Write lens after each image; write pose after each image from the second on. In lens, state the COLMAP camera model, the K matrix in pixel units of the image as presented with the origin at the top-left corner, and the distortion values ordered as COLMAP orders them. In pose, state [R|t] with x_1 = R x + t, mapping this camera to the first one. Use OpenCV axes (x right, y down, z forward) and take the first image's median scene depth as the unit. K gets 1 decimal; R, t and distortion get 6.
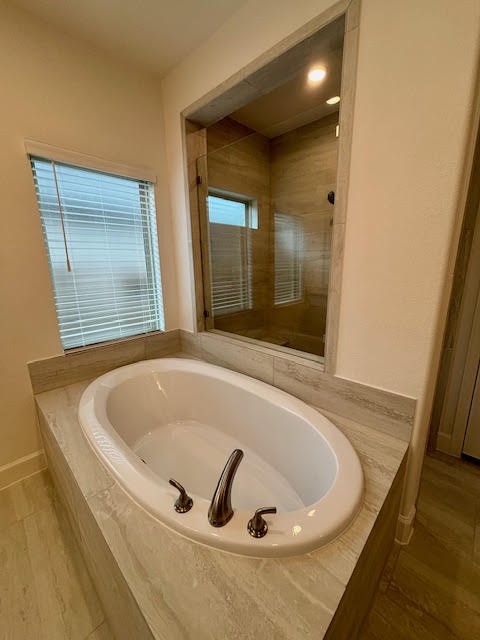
lens RADIAL K [[257.8, 0, 240.0], [0, 257.8, 320.0], [0, 0, 1]] dist [0.000151, -0.000467]
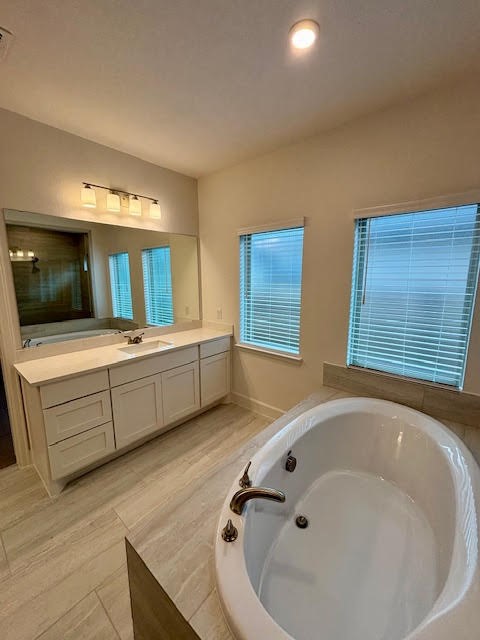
lens RADIAL K [[257.8, 0, 240.0], [0, 257.8, 320.0], [0, 0, 1]] dist [0.000151, -0.000467]
pose [[0.057463, 0.177485, -0.982444, 0.479371], [-0.222046, 0.961694, 0.160749, -0.170946], [0.973341, 0.208911, 0.094671, 0.310446]]
